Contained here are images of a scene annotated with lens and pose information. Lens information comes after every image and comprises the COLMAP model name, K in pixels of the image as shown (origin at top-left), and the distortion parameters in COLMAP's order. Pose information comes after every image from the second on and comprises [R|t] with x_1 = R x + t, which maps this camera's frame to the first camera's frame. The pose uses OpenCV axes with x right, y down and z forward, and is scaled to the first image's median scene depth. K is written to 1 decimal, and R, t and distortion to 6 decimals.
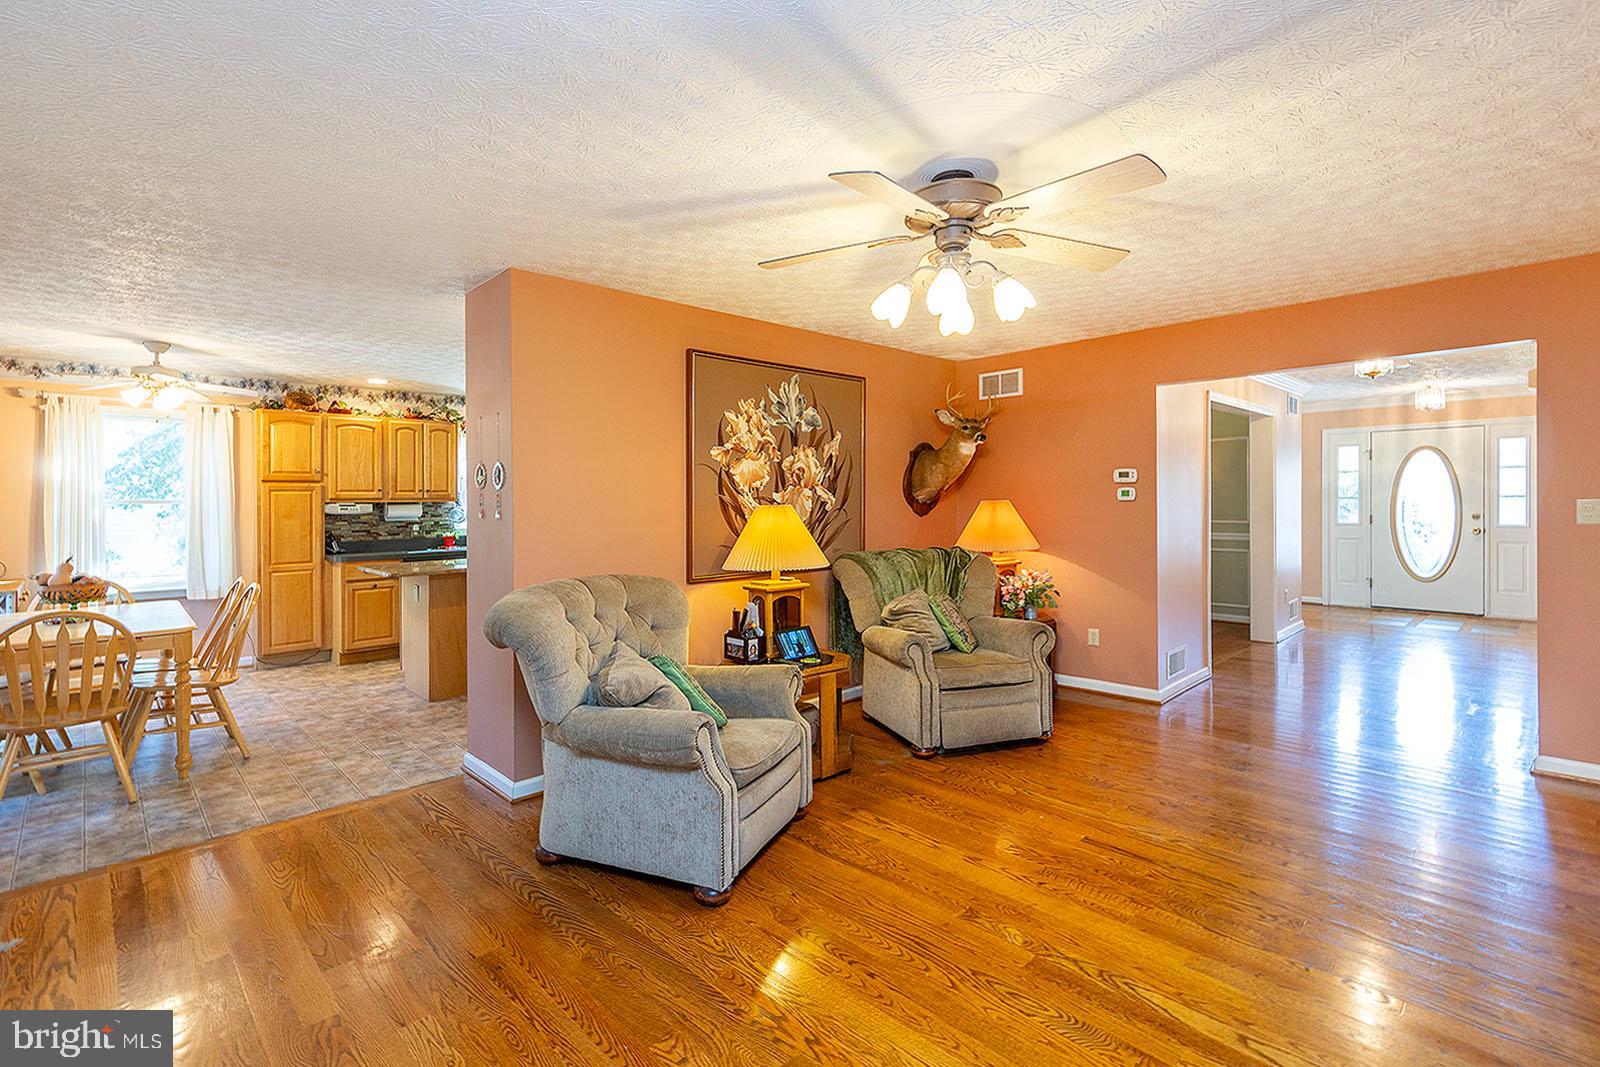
lens RADIAL K [[745.0, 0, 819.4], [0, 745.0, 503.2], [0, 0, 1]] dist [0.004451, 0.000591]
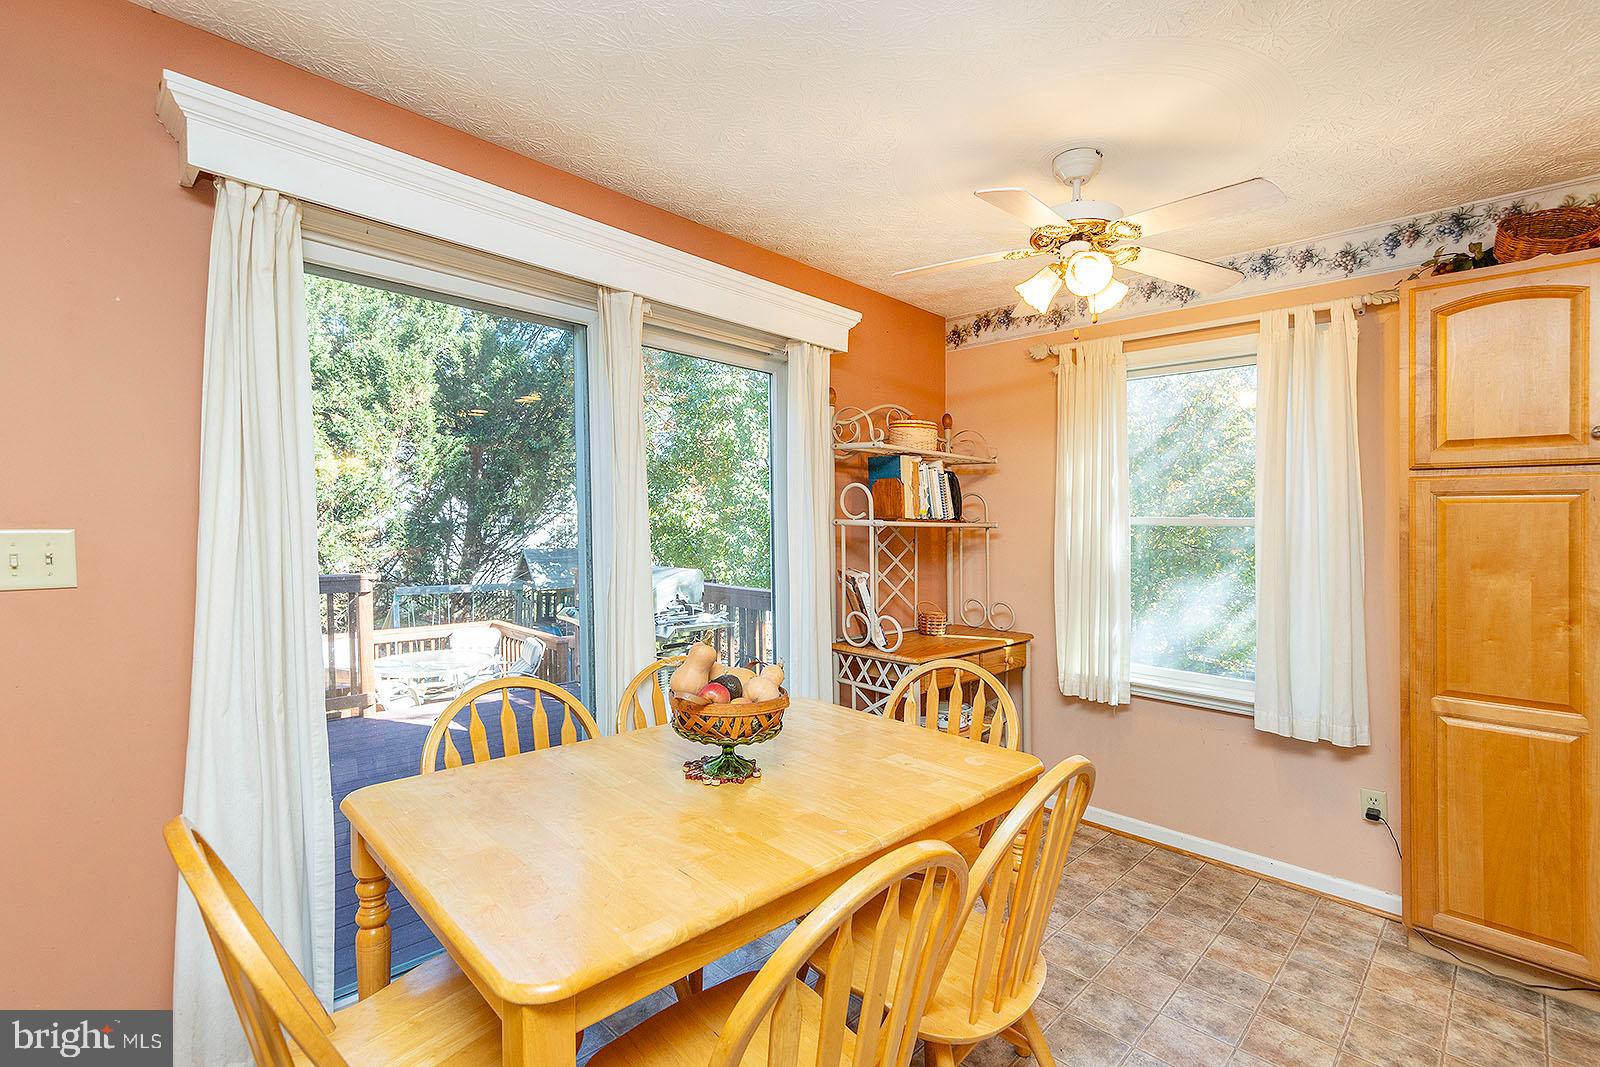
lens RADIAL K [[739.9, 0, 781.1], [0, 739.9, 513.5], [0, 0, 1]] dist [0.008362, 0.000727]
pose [[-0.030801, -0.006223, -0.999506, -0.341427], [-0.015545, 0.999863, -0.005746, -0.000536], [0.999405, 0.015360, -0.030893, 0.662344]]
